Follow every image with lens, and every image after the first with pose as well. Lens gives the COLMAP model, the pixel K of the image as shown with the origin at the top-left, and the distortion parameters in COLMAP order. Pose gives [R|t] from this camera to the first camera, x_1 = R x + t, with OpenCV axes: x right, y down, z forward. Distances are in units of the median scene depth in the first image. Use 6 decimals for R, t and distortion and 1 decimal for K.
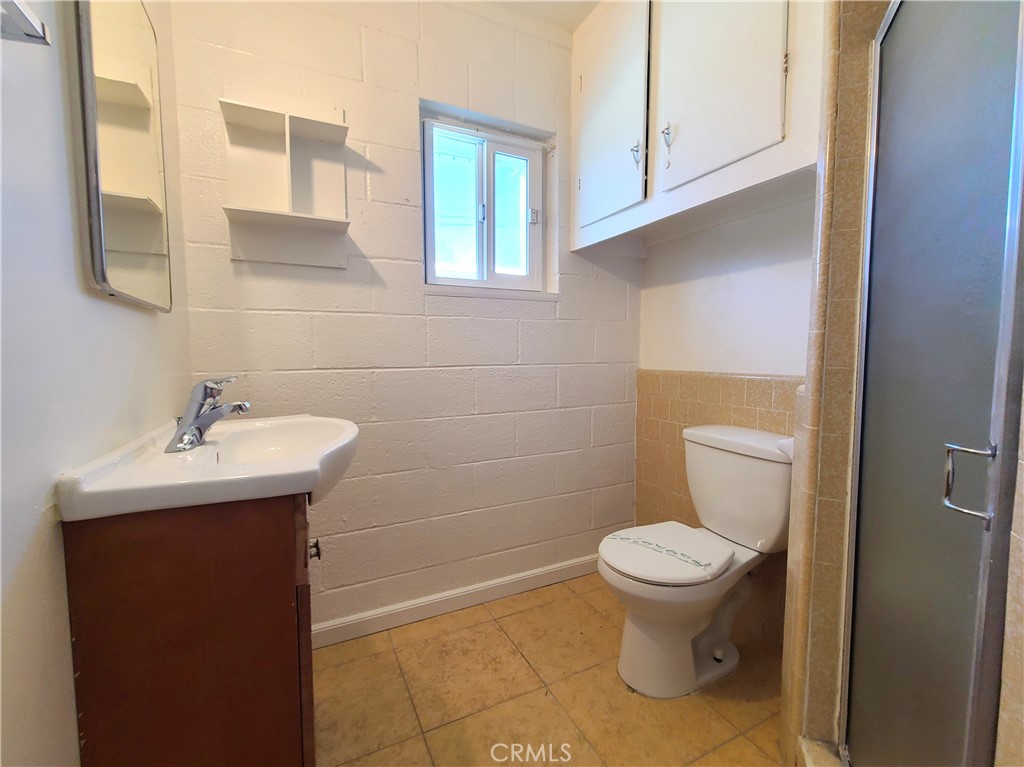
lens RADIAL K [[430.1, 0, 505.1], [0, 430.1, 384.2], [0, 0, 1]] dist [-0.001997, -0.000889]
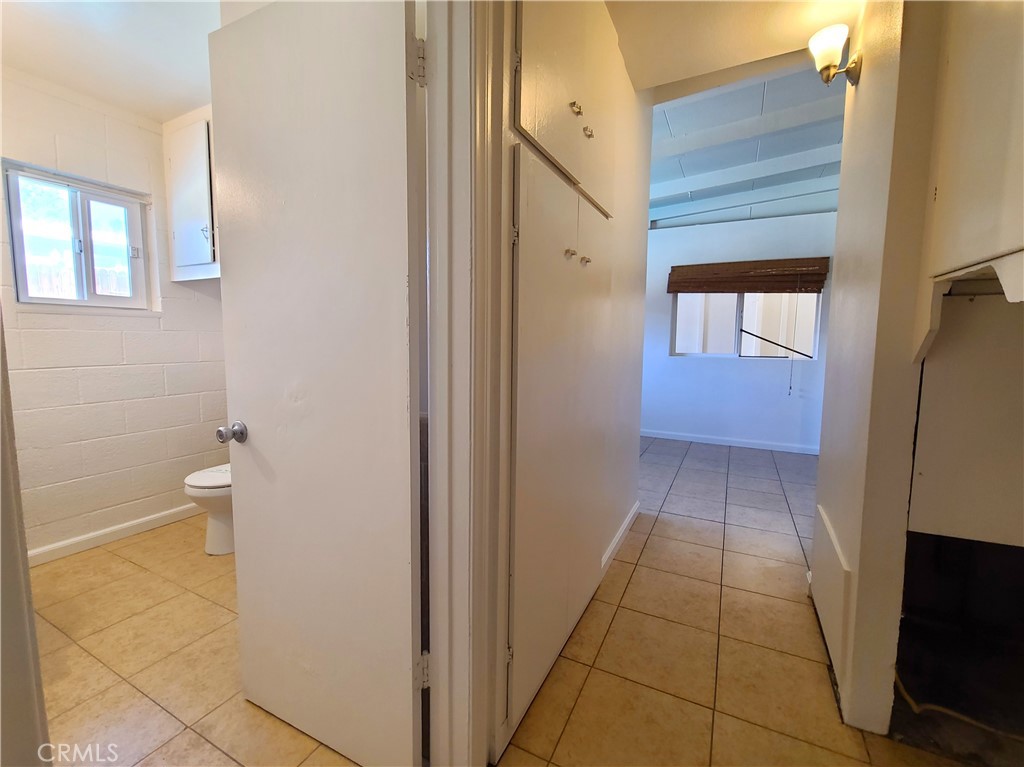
lens RADIAL K [[430.1, 0, 505.1], [0, 430.1, 384.2], [0, 0, 1]] dist [-0.001997, -0.000889]
pose [[0.797379, -0.045335, 0.601774, 0.176364], [0.028072, 0.998881, 0.038055, -0.003109], [-0.602826, -0.013451, 0.797760, -0.809986]]
